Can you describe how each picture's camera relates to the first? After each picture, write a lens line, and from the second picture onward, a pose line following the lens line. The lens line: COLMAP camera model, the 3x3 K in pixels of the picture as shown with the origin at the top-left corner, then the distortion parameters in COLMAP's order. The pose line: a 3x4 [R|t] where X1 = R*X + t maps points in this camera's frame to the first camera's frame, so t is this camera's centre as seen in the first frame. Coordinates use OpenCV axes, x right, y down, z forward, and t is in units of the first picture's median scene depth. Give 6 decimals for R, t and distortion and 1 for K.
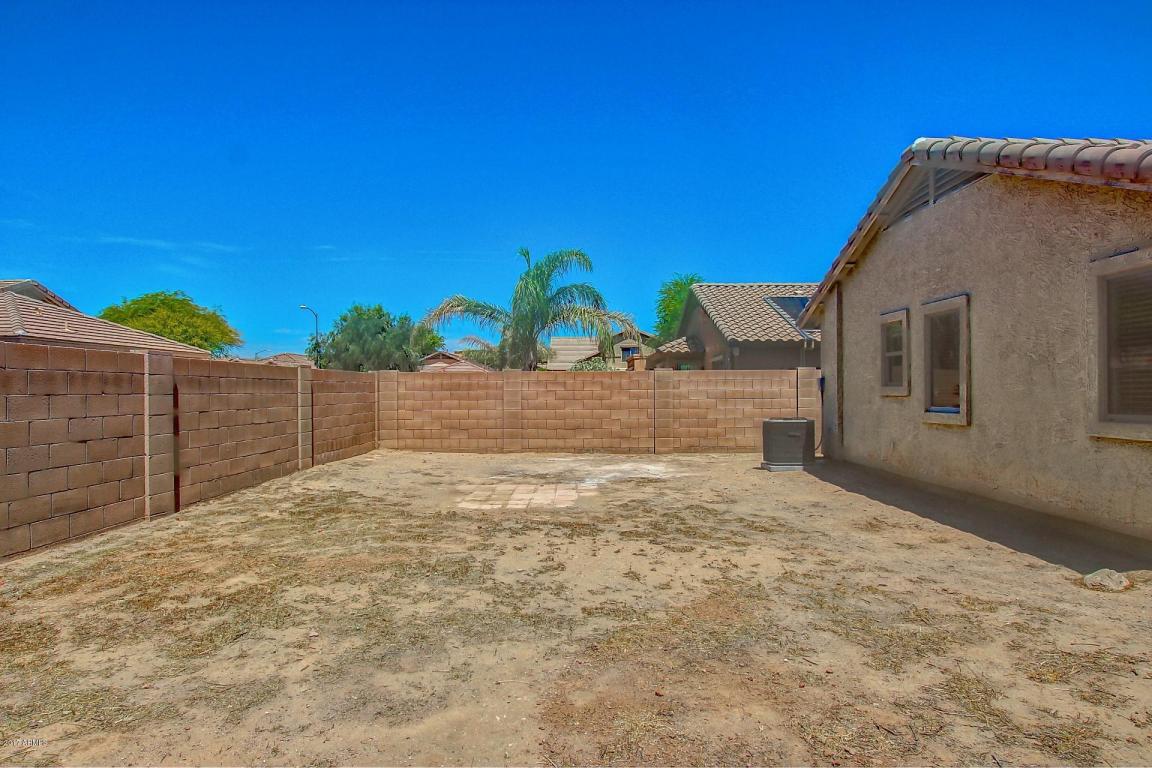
lens RADIAL K [[631.4, 0, 579.6], [0, 631.4, 391.7], [0, 0, 1]] dist [-0.025693, 0.000489]
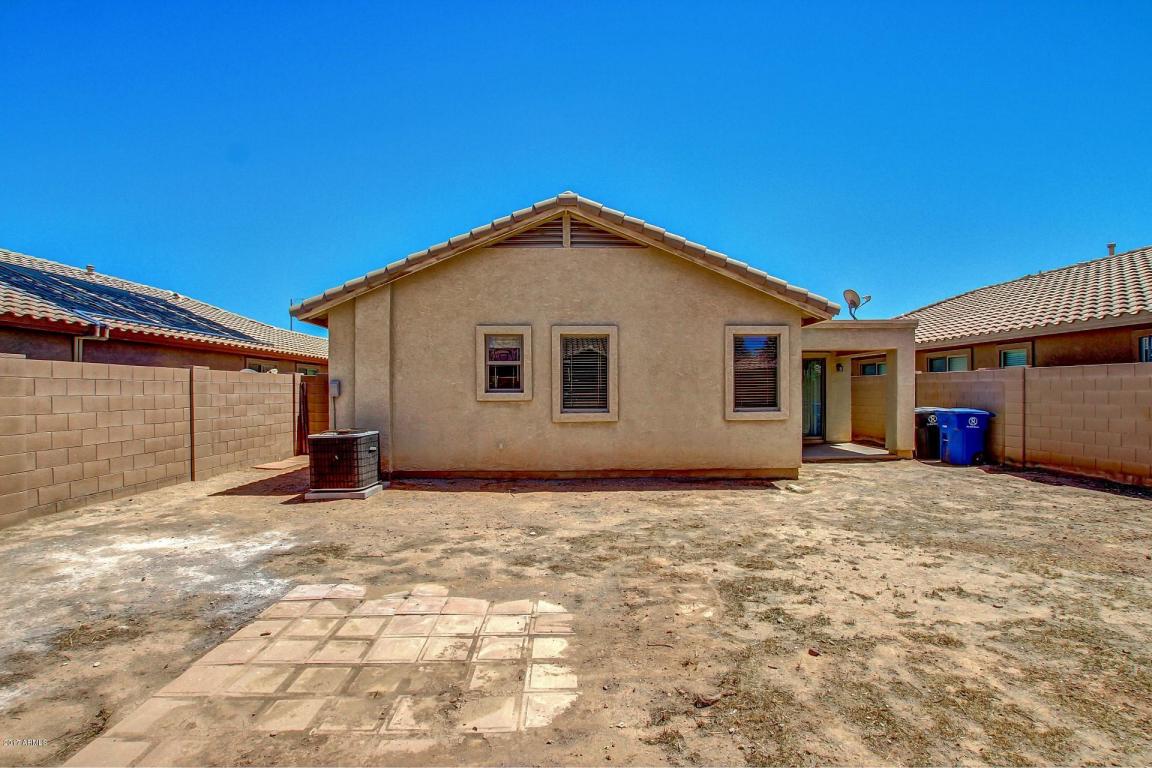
lens RADIAL K [[535.3, 0, 576.6], [0, 535.3, 390.9], [0, 0, 1]] dist [-0.031548, 0.001534]
pose [[-0.026730, 0.007973, 0.999611, -0.690487], [0.005367, 0.999955, -0.007832, -0.004612], [-0.999628, 0.005155, -0.026772, 1.391289]]
